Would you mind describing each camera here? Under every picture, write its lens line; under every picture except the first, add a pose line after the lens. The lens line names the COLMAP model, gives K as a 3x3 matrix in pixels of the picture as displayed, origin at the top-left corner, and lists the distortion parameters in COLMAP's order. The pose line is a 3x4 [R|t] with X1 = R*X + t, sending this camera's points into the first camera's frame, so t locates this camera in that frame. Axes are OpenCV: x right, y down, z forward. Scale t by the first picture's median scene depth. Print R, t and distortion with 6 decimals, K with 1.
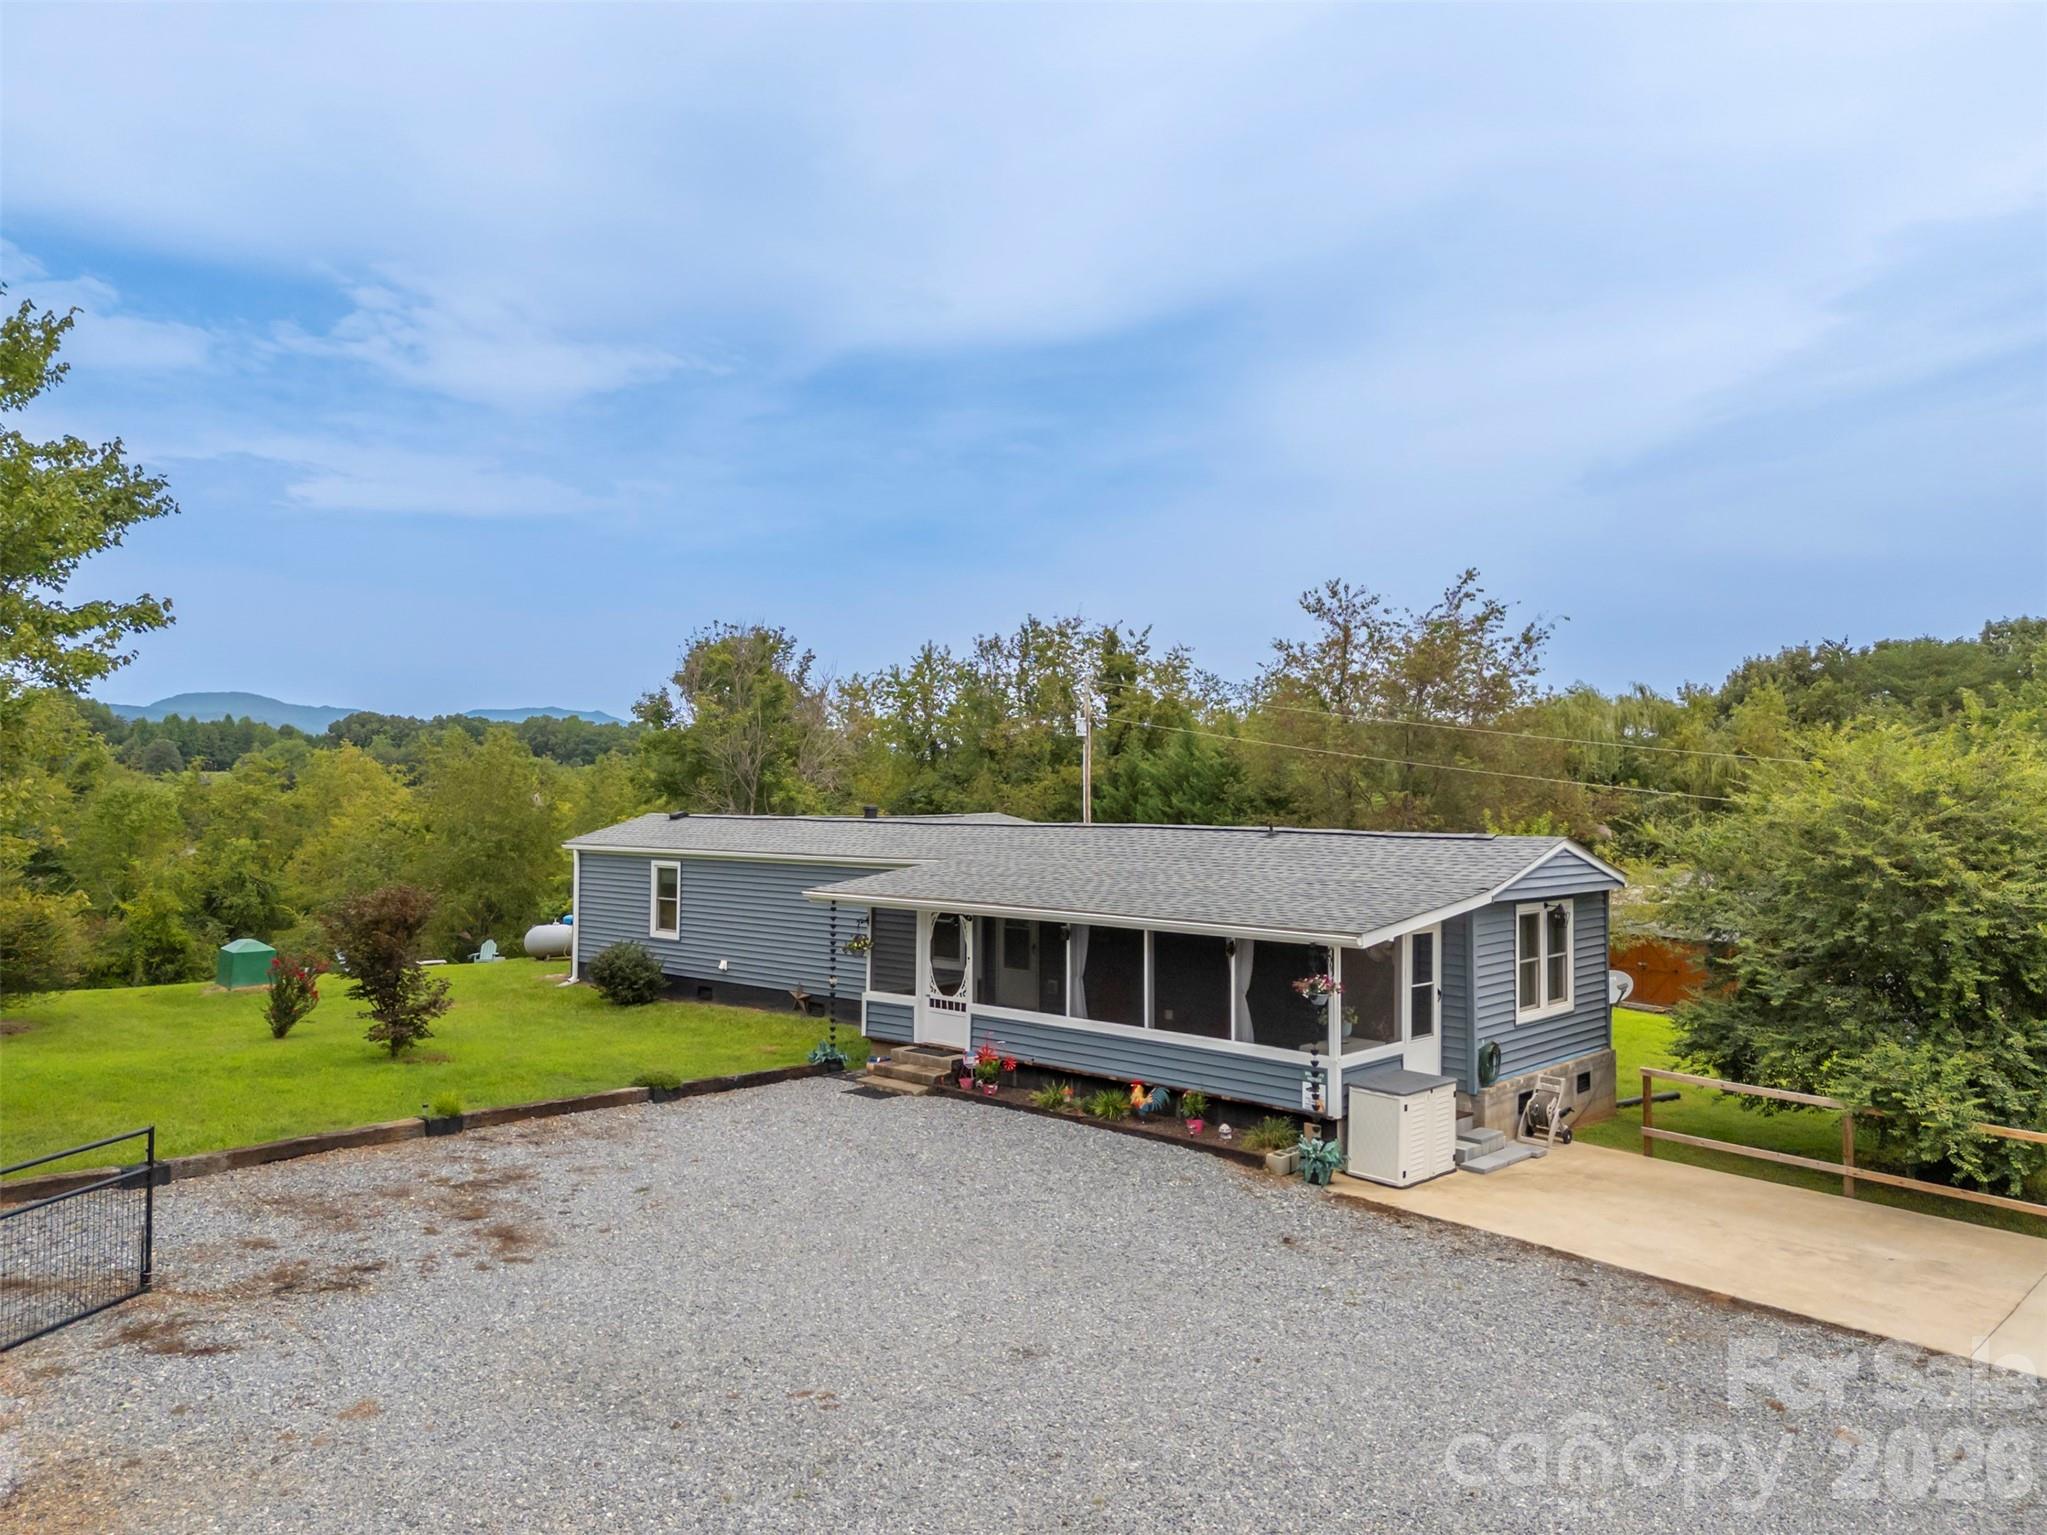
lens RADIAL K [[1485.1, 0, 1013.2], [0, 1485.1, 769.9], [0, 0, 1]] dist [0.122061, -0.101076]
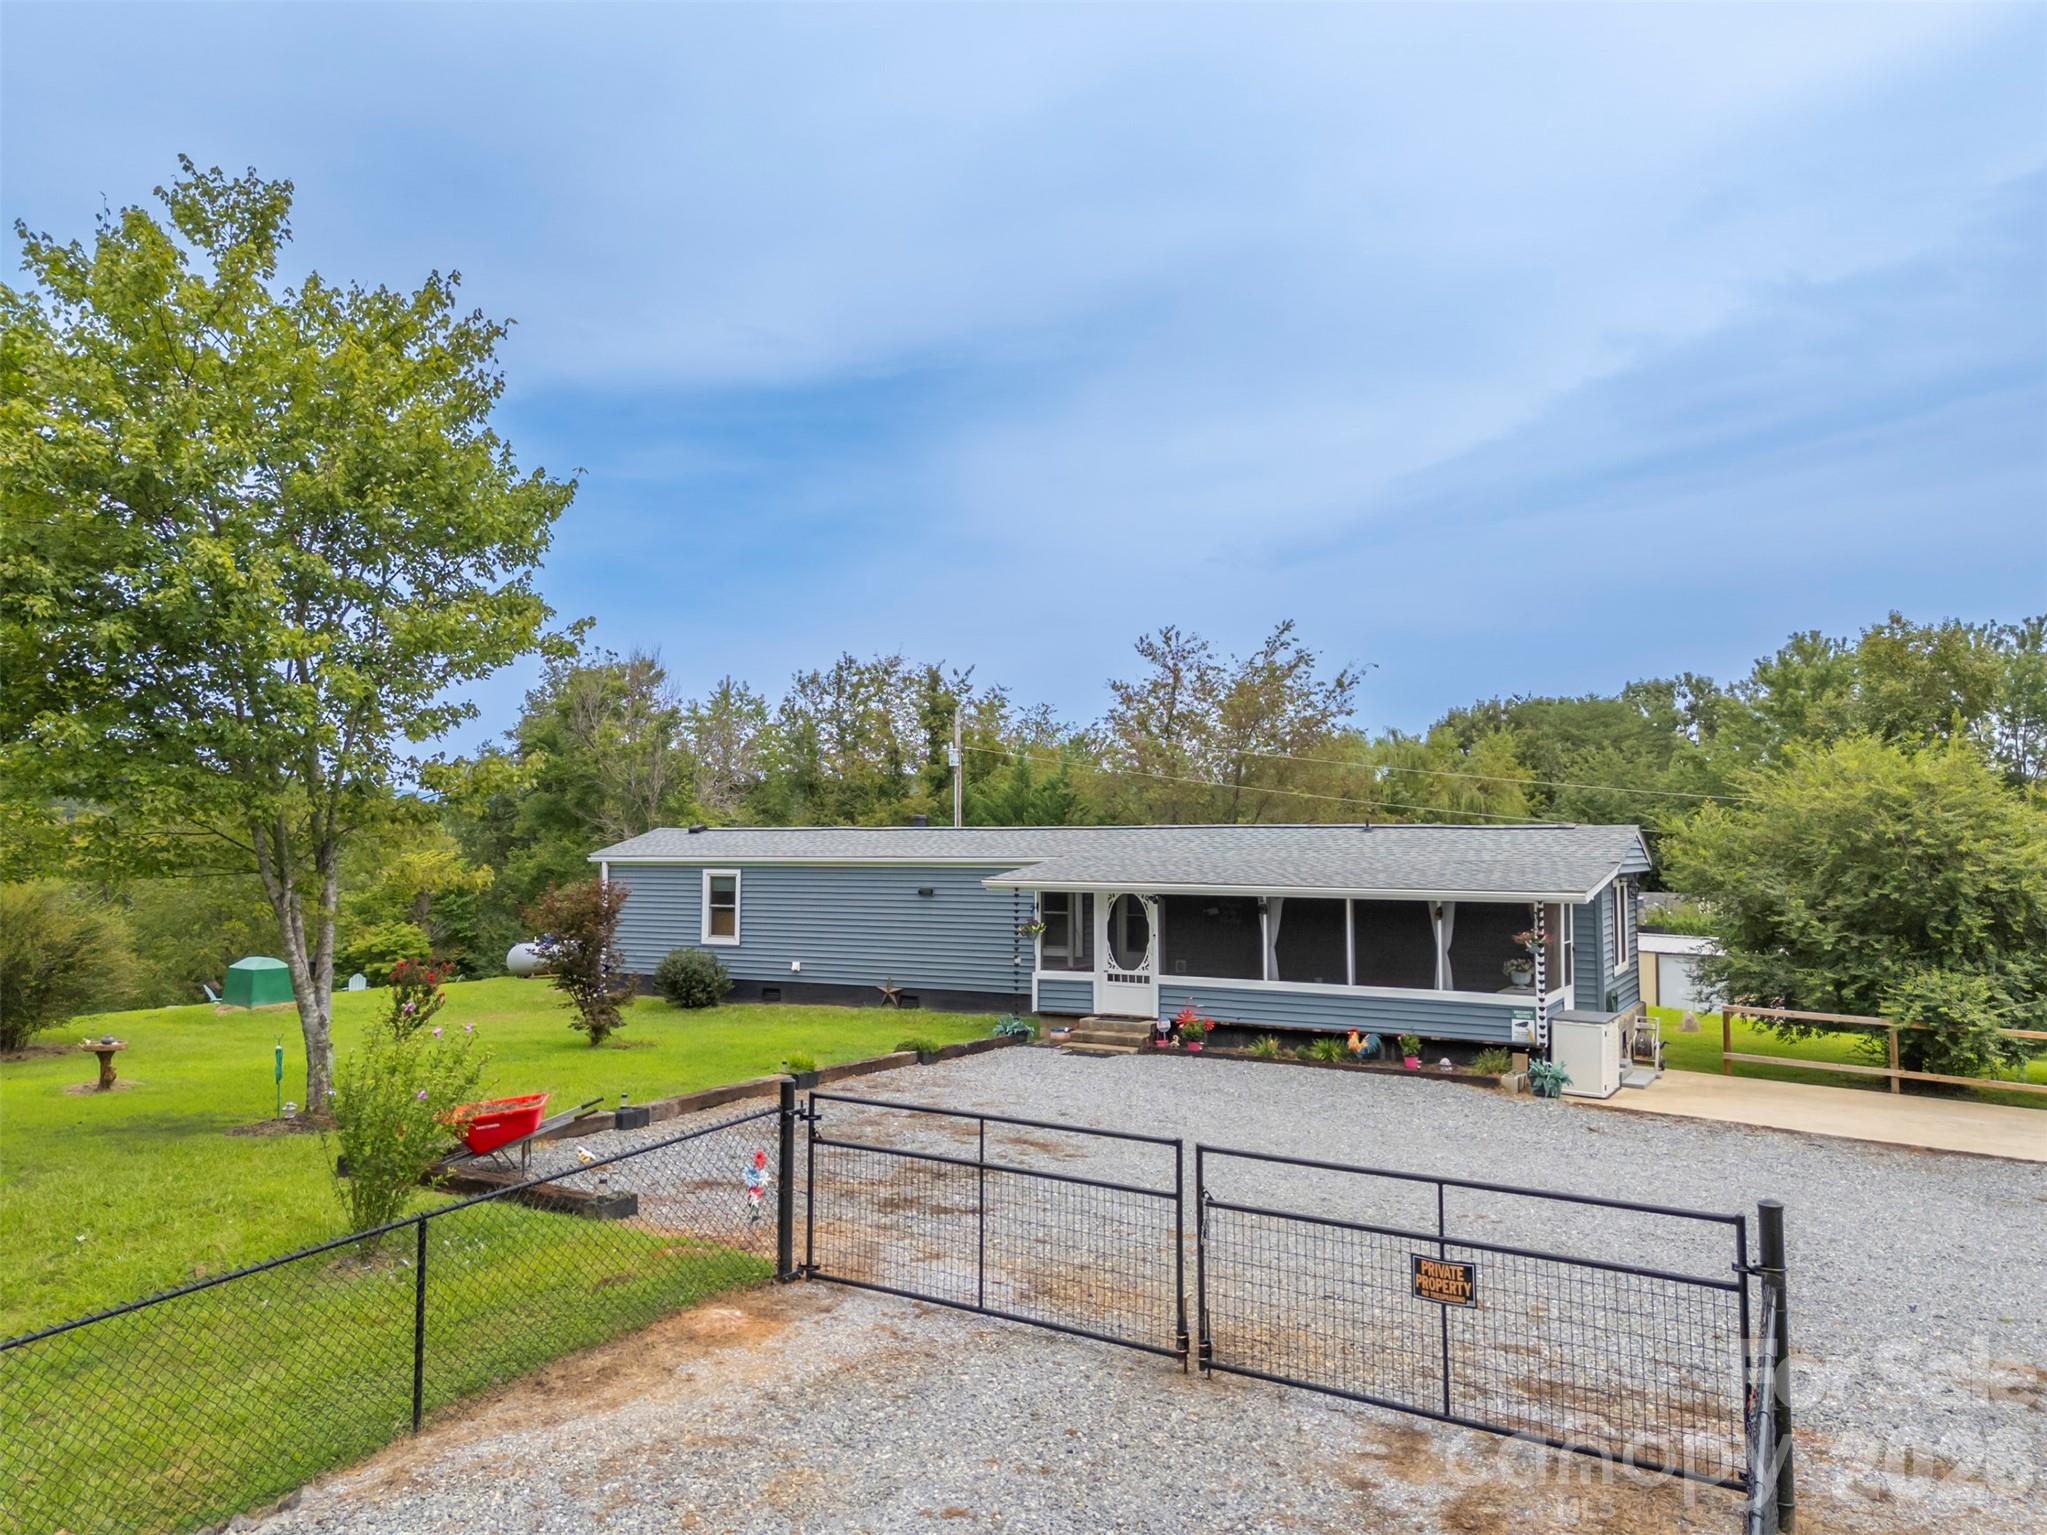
lens RADIAL K [[1485.1, 0, 1013.2], [0, 1485.1, 769.9], [0, 0, 1]] dist [0.122061, -0.101076]
pose [[0.971660, 0.007130, 0.236277, -0.278283], [0.000930, 0.999422, -0.033983, 0.027211], [-0.236383, 0.033240, 0.971091, -0.053504]]
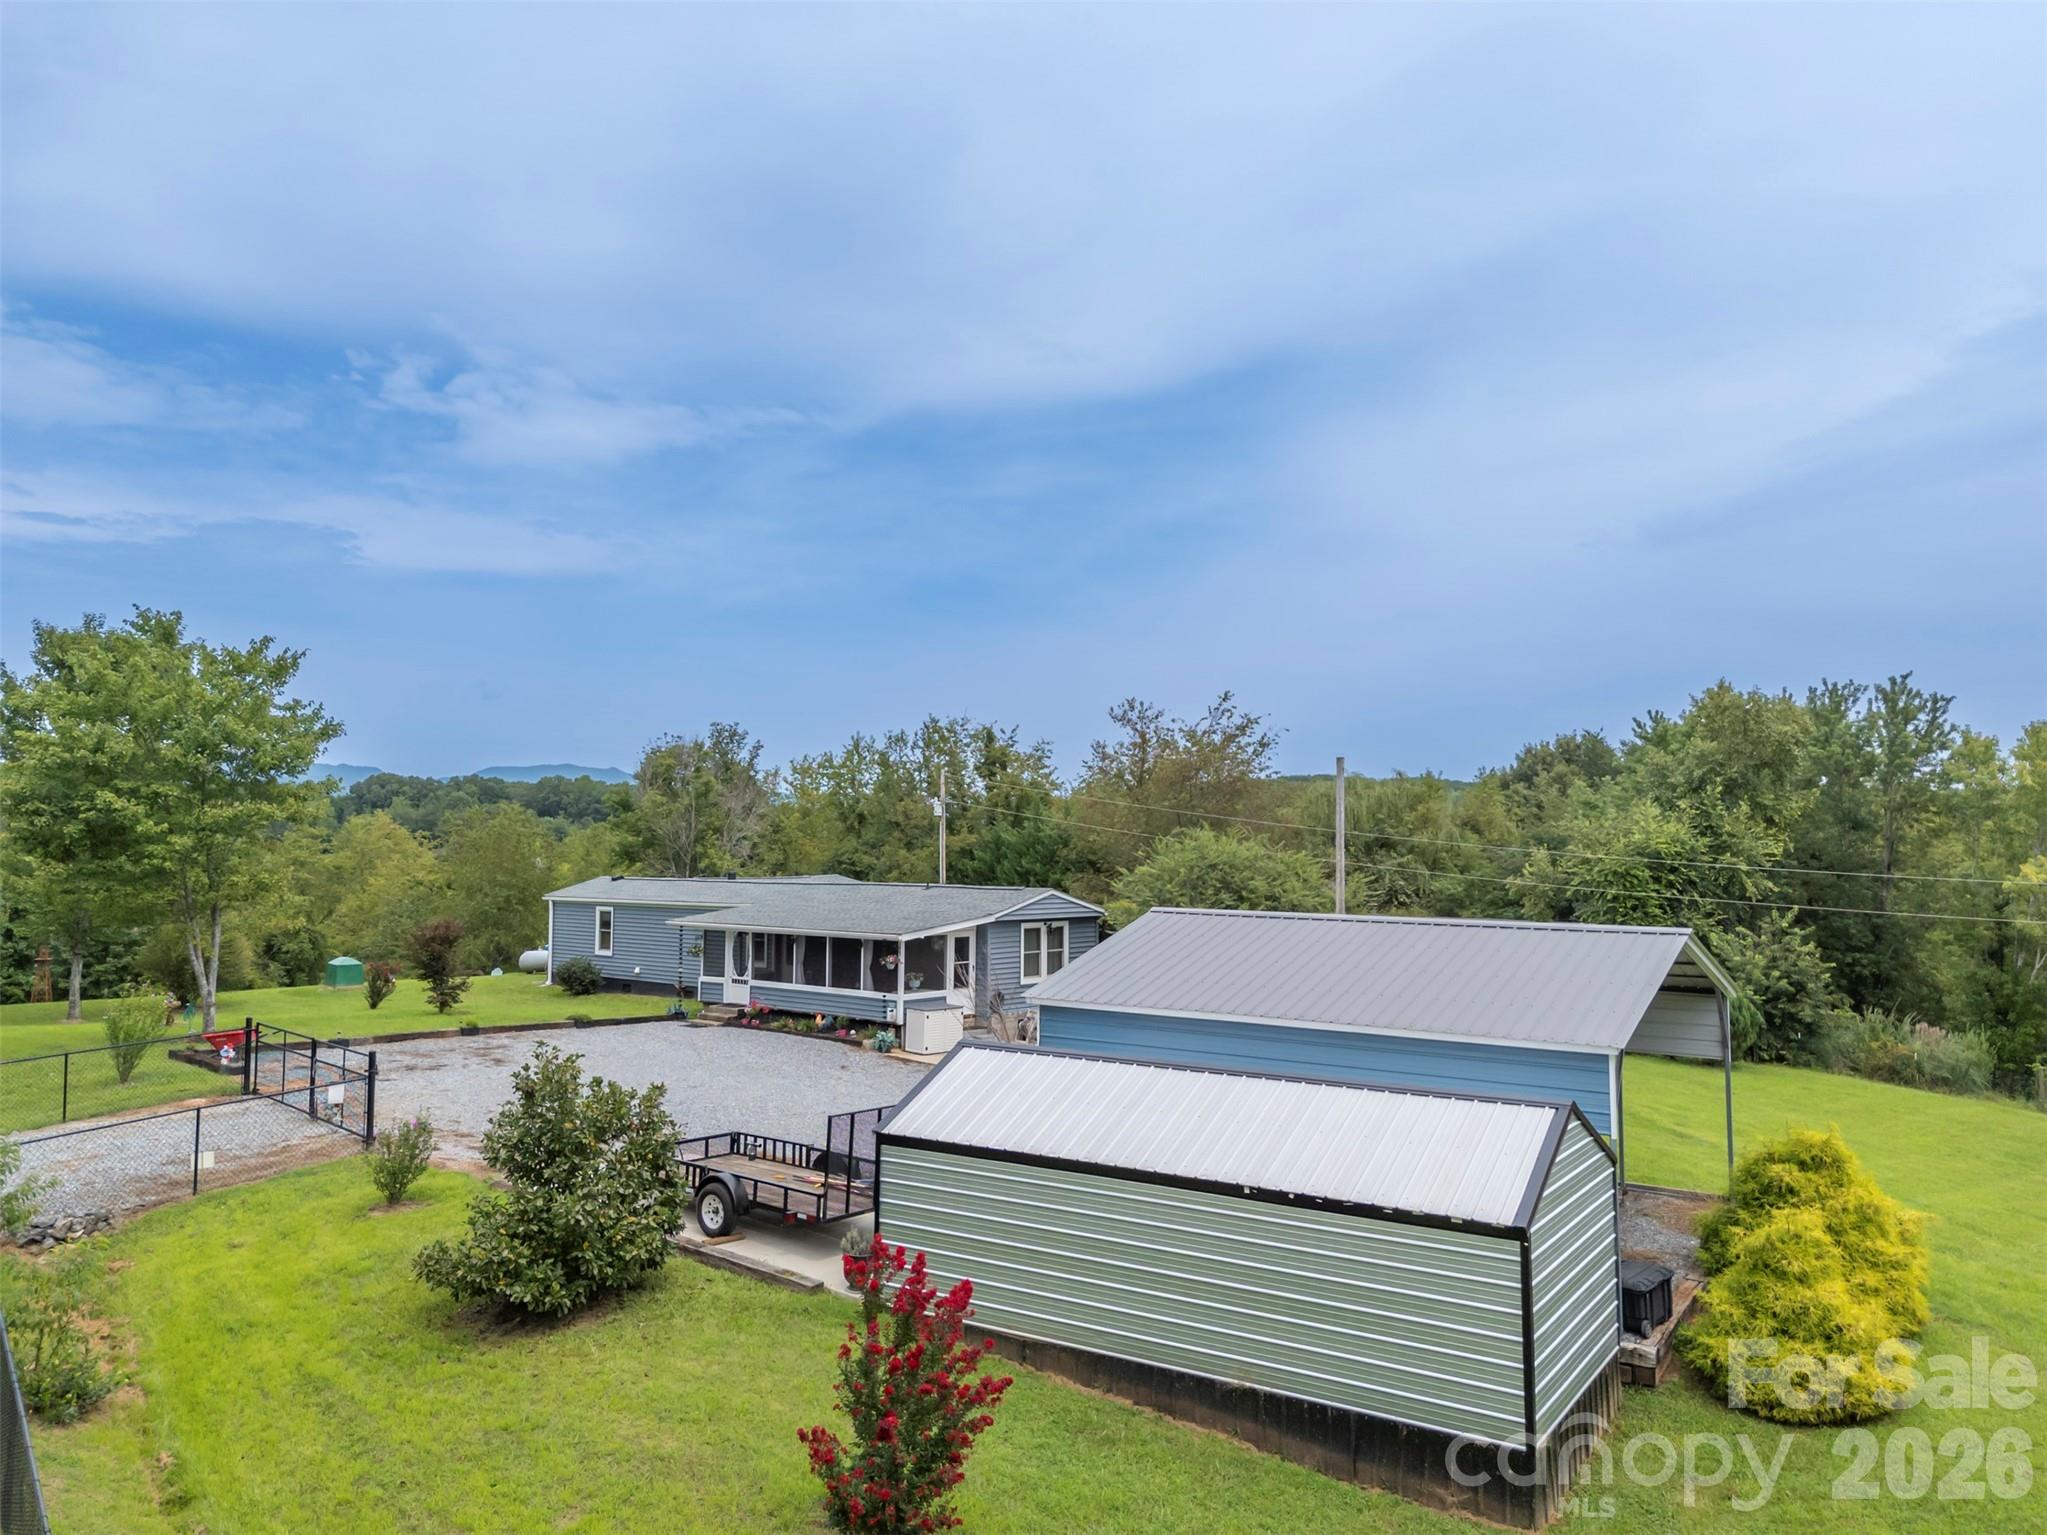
lens RADIAL K [[1494.0, 0, 1023.5], [0, 1494.0, 767.5], [0, 0, 1]] dist [0.091196, -0.063650]
pose [[0.999987, -0.003366, -0.003771, 0.222687], [0.003219, 0.999268, -0.038113, -0.025238], [0.003896, 0.038101, 0.999266, -0.616426]]
